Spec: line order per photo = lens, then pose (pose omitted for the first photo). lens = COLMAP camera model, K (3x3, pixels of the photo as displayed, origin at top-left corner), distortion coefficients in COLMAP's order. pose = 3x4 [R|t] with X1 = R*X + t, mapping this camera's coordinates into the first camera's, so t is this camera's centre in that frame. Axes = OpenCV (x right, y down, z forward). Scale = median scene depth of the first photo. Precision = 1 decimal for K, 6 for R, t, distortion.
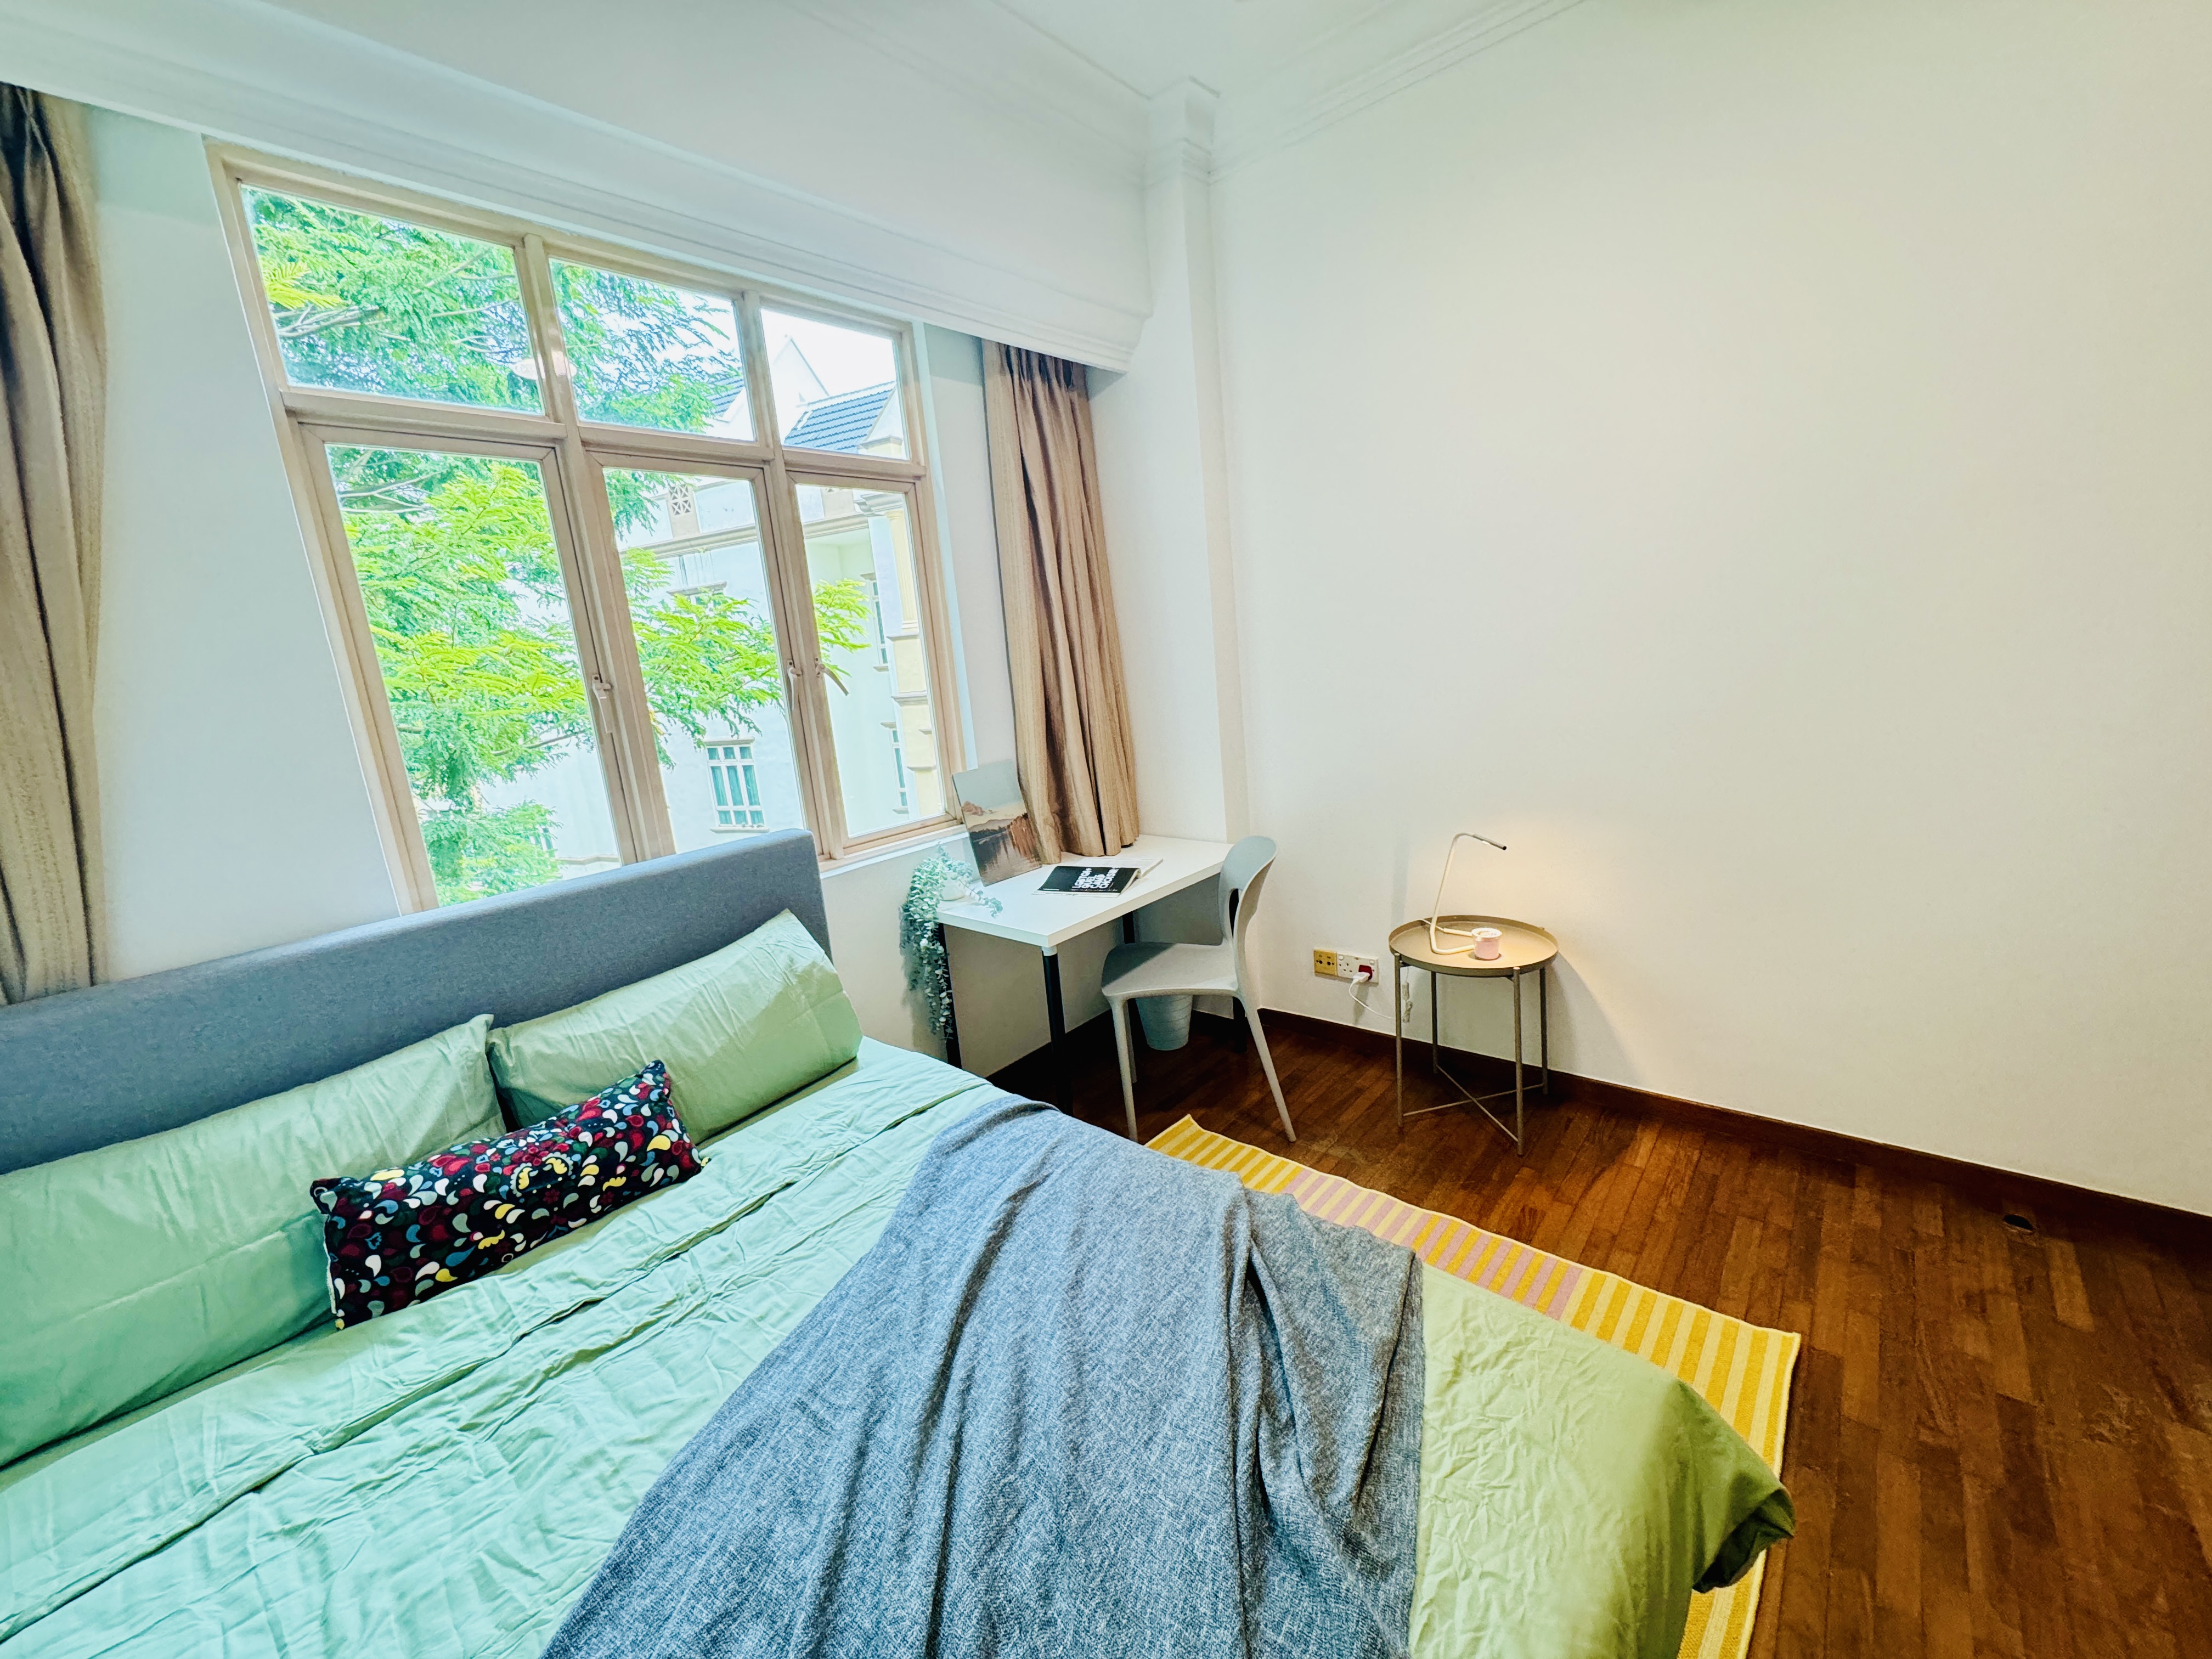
lens RADIAL K [[881.0, 0, 1108.3], [0, 881.0, 825.1], [0, 0, 1]] dist [-0.001032, -0.000045]
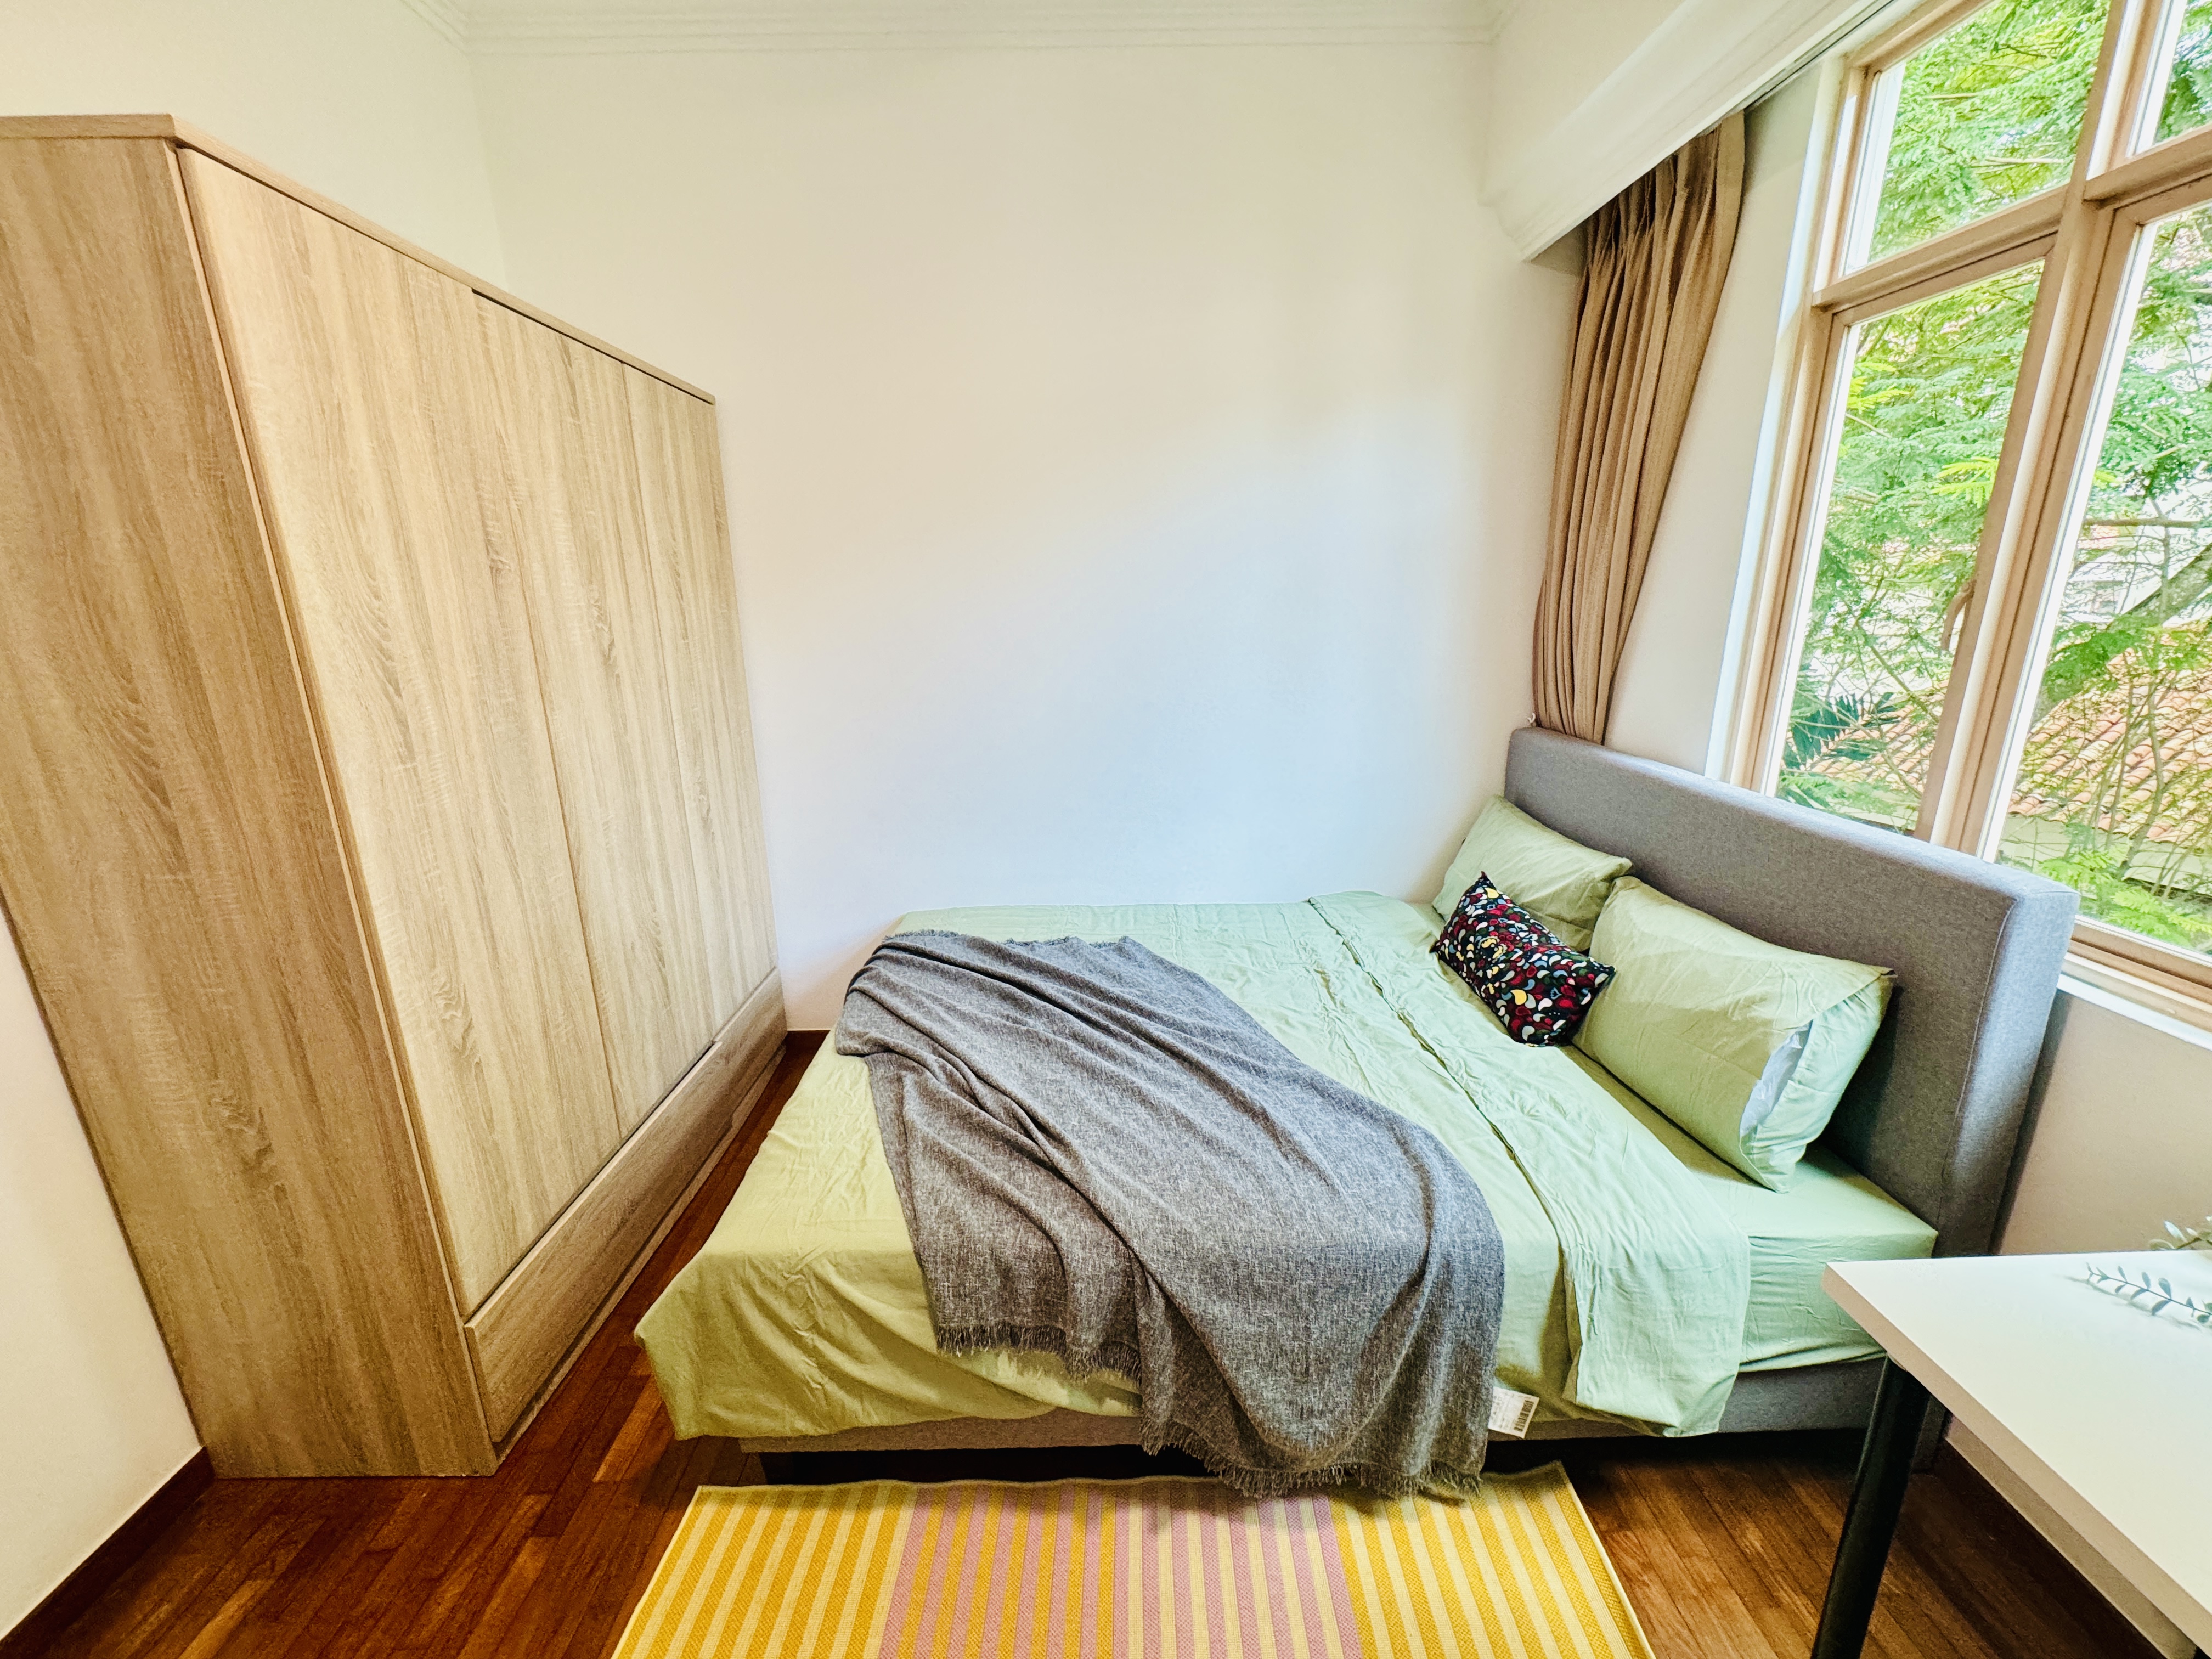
lens RADIAL K [[881.0, 0, 1105.2], [0, 881.0, 829.9], [0, 0, 1]] dist [-0.001032, -0.000045]
pose [[-0.742955, 0.268649, -0.613063, 0.545693], [-0.051411, 0.890310, 0.452444, -0.329210], [0.667364, 0.367663, -0.647649, 1.298977]]
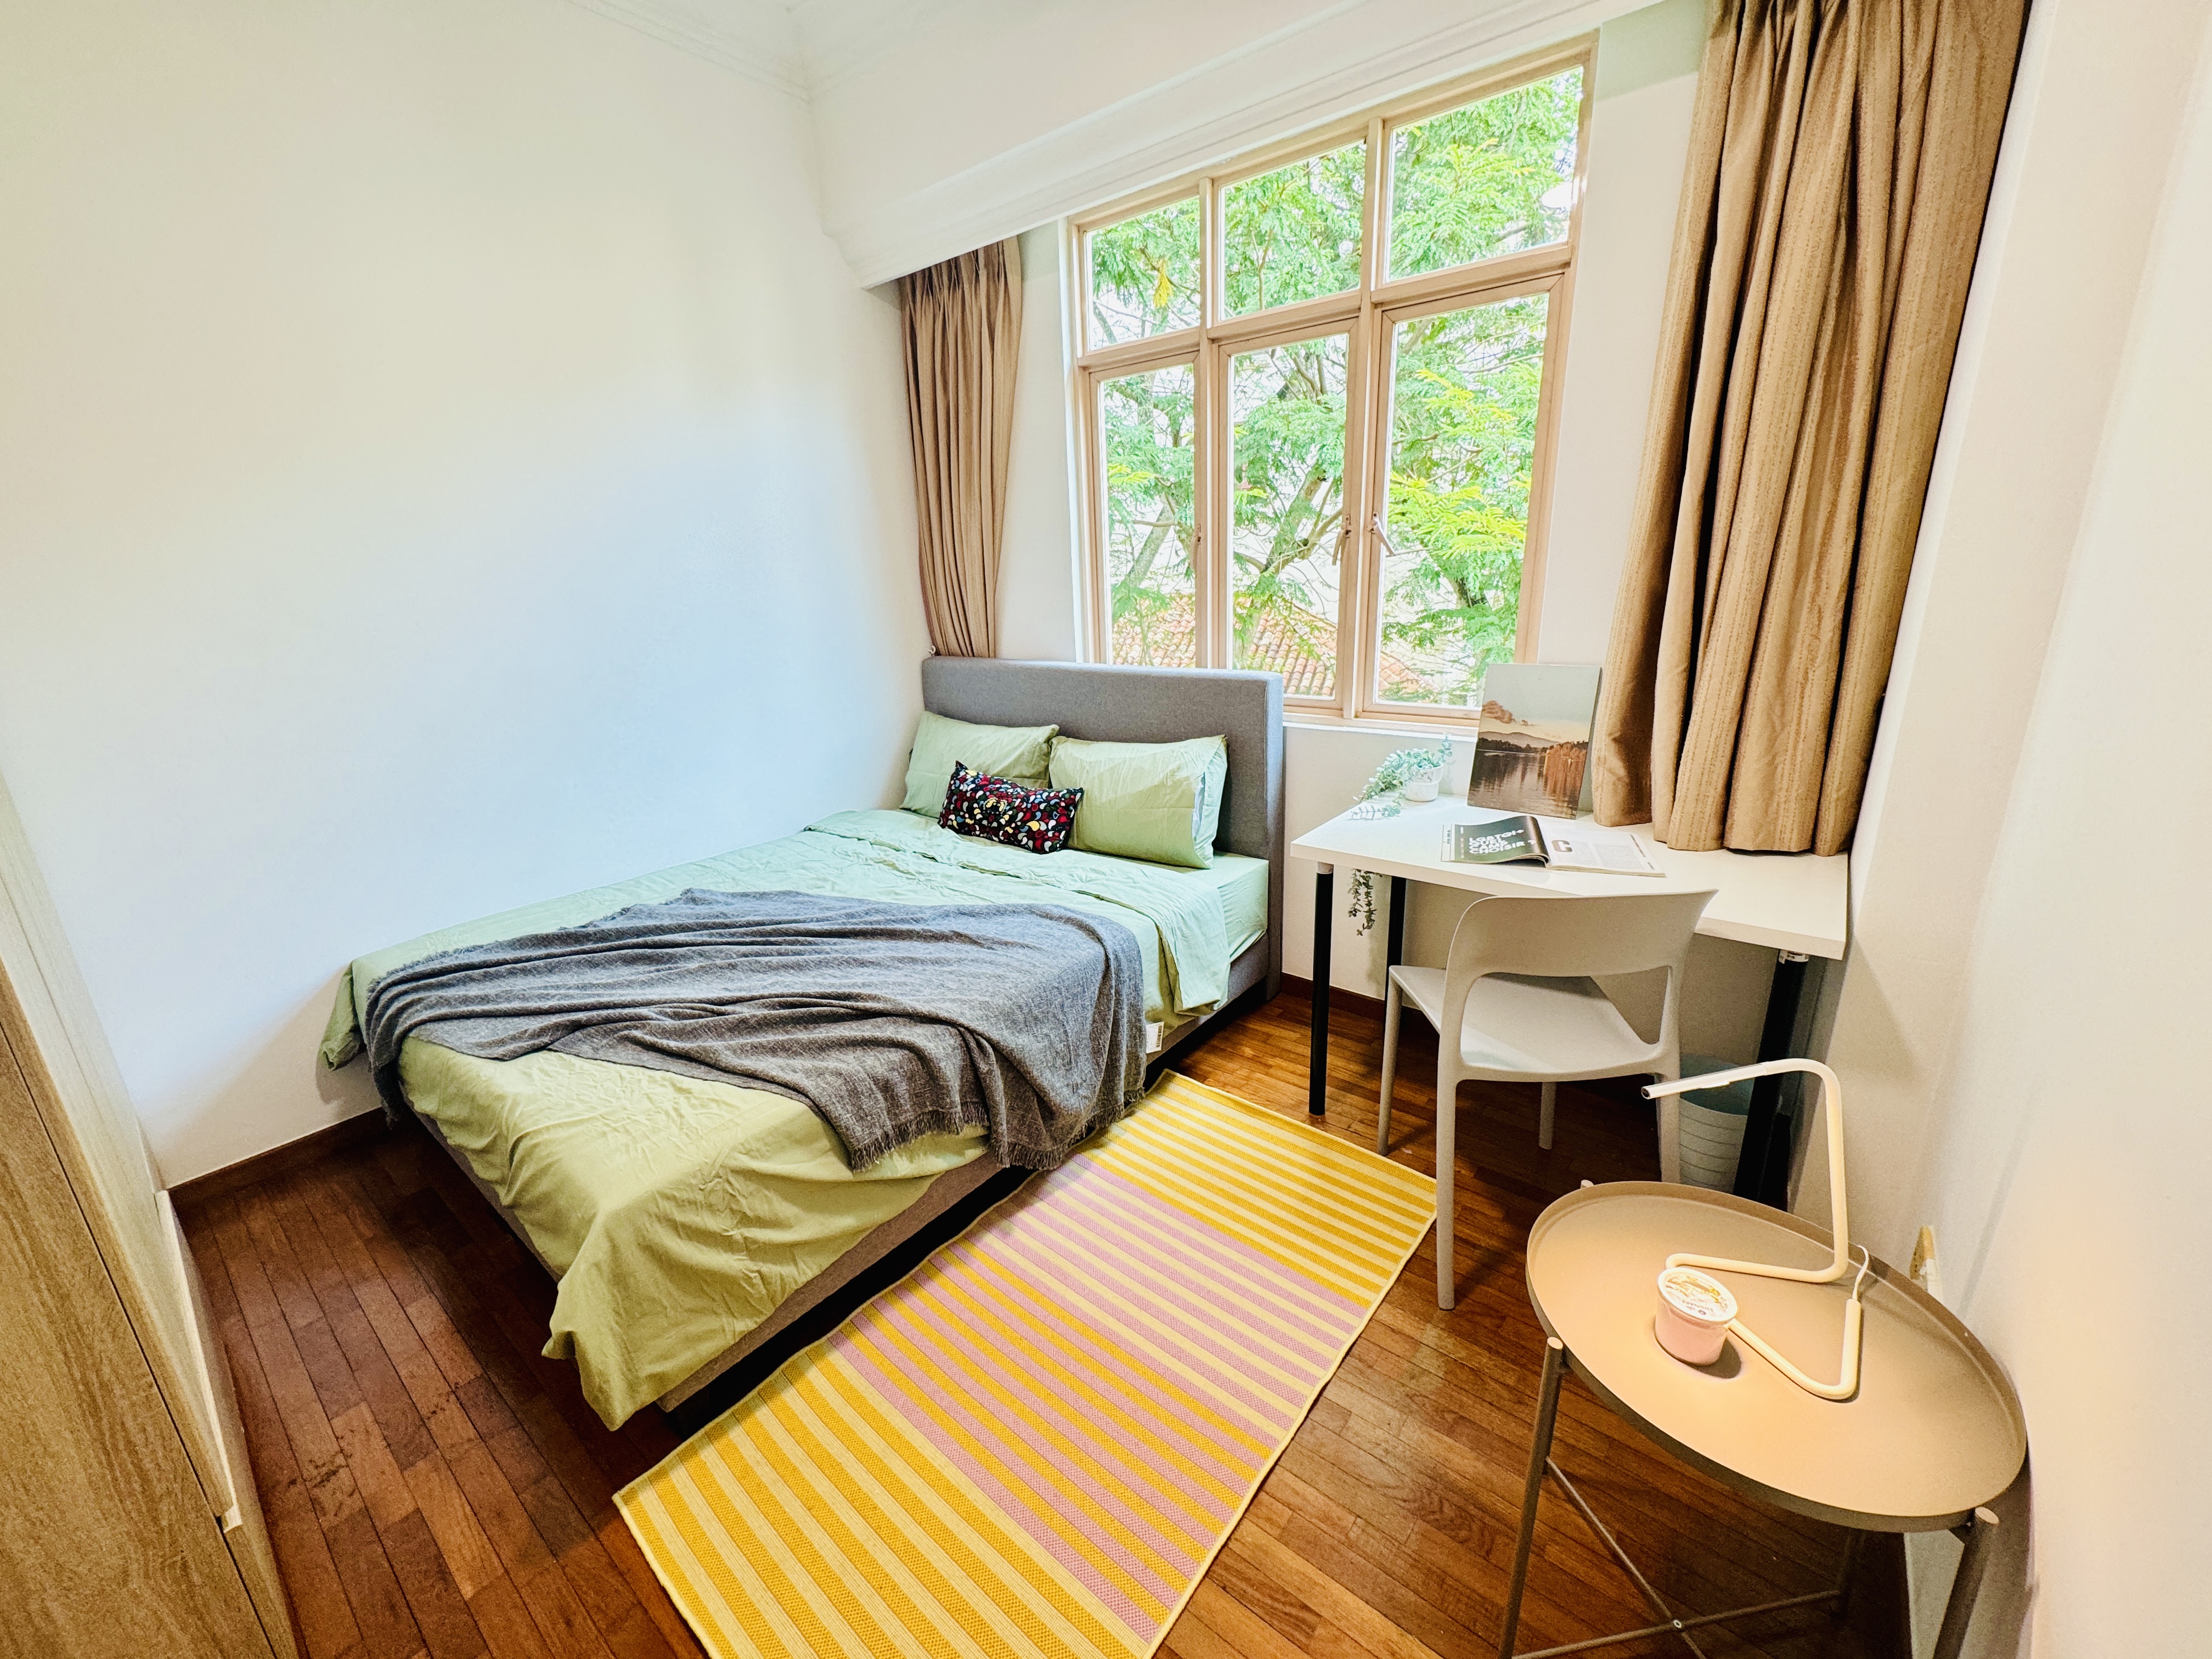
lens RADIAL K [[881.0, 0, 1105.4], [0, 881.0, 828.6], [0, 0, 1]] dist [-0.001032, -0.000045]
pose [[0.034546, 0.366381, -0.929823, 1.033758], [-0.166208, 0.919528, 0.356149, -0.244746], [0.985485, 0.142240, 0.092661, 0.973934]]
